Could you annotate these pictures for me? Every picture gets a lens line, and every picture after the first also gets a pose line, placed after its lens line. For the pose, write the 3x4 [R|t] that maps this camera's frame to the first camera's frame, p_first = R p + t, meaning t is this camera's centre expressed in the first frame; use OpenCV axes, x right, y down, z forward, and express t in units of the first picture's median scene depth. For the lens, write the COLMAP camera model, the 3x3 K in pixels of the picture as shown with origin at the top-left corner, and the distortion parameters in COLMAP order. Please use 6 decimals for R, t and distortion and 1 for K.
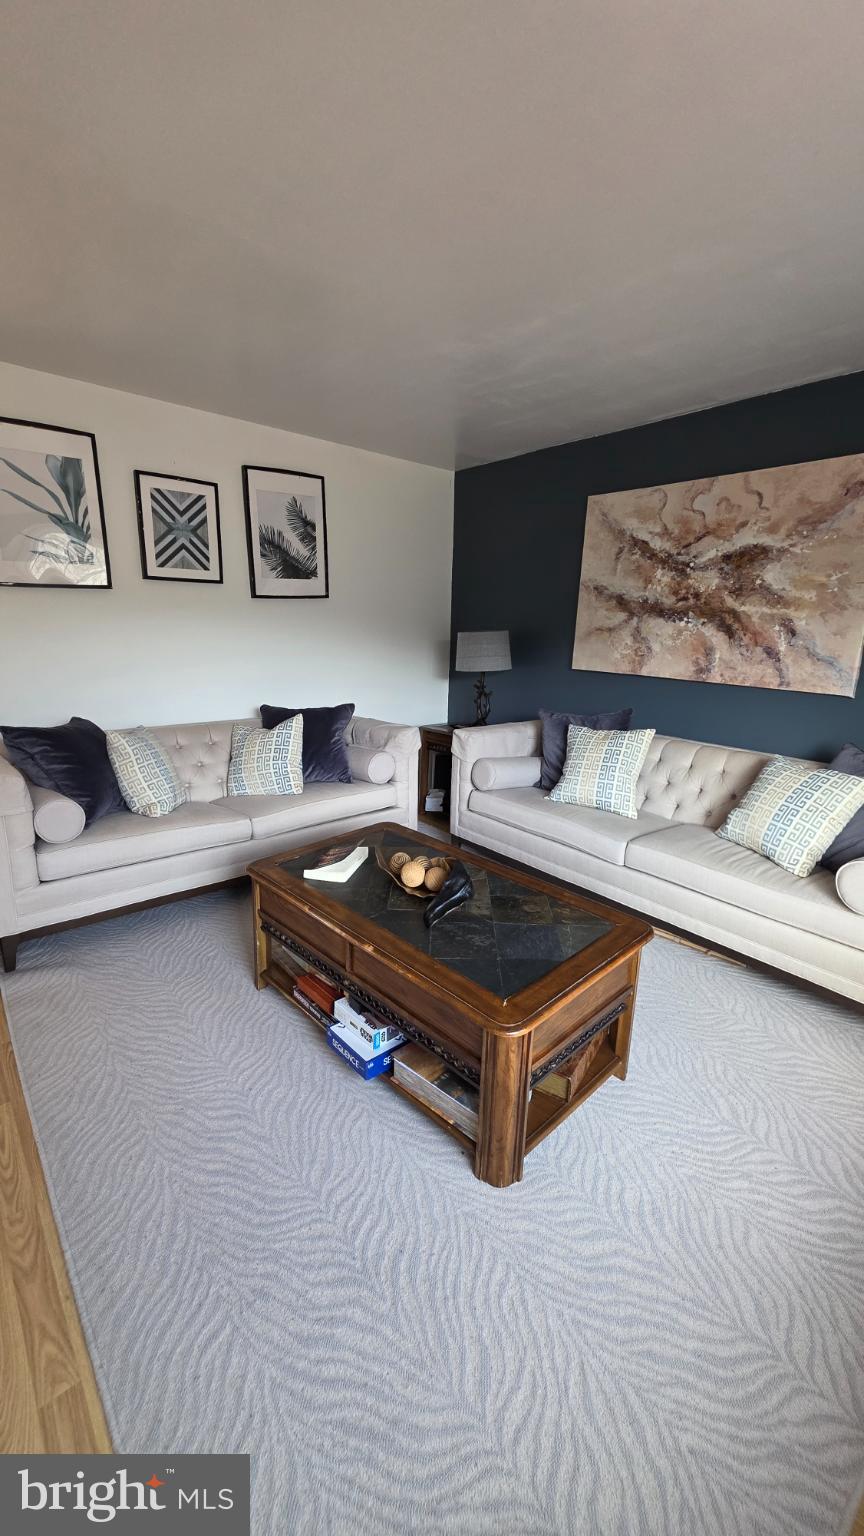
lens RADIAL K [[616.1, 0, 424.6], [0, 616.1, 772.5], [0, 0, 1]] dist [0.000842, 0.000683]
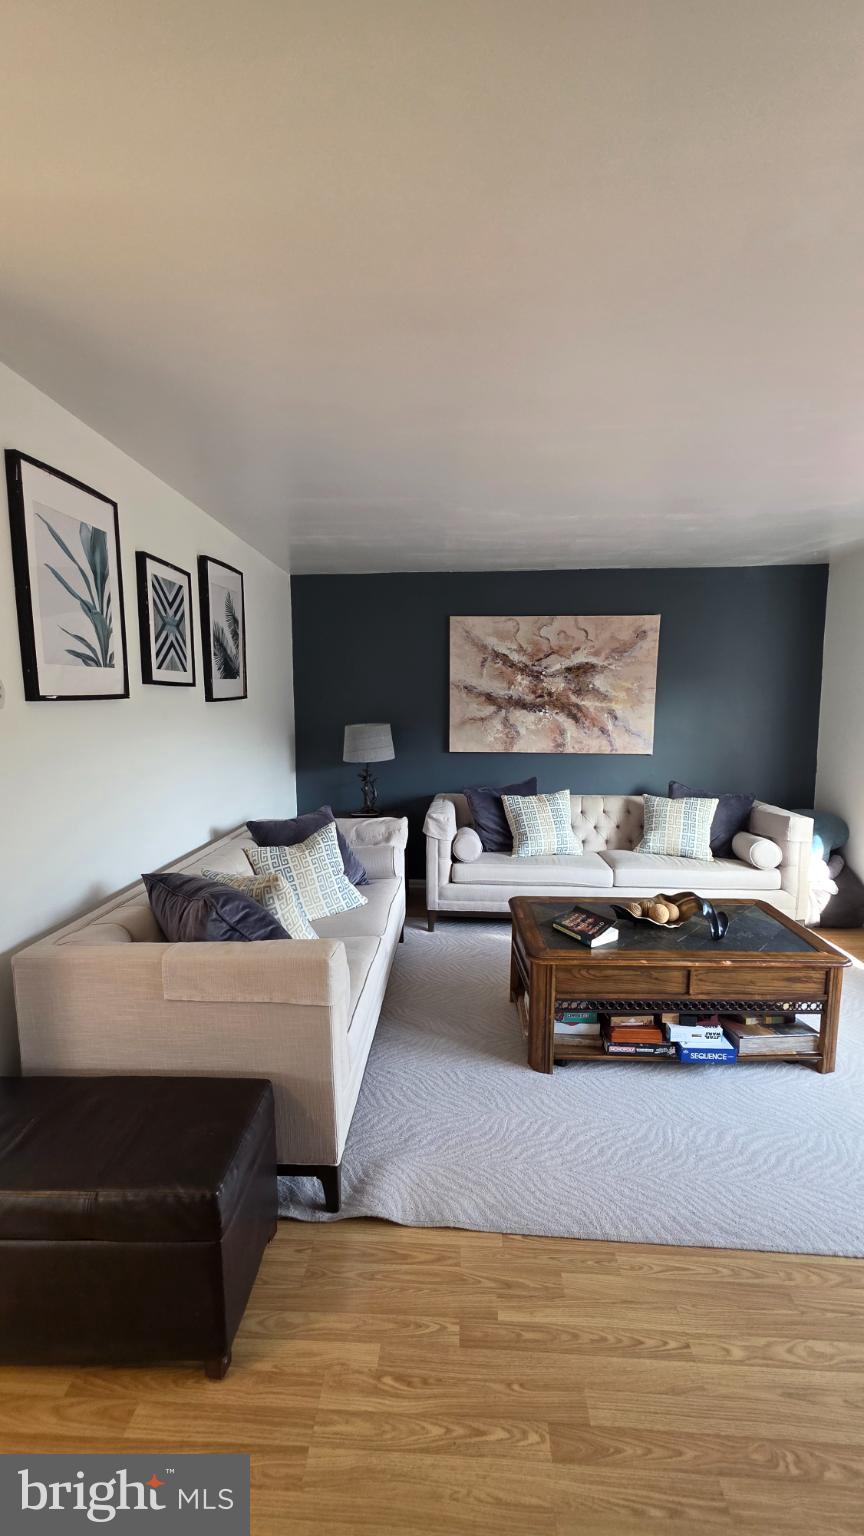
lens RADIAL K [[616.1, 0, 428.9], [0, 616.1, 772.0], [0, 0, 1]] dist [0.000842, 0.000683]
pose [[0.692089, -0.105883, 0.714004, -0.778622], [0.189271, 0.981191, -0.037957, -0.108187], [-0.696555, 0.161410, 0.699112, 0.225353]]
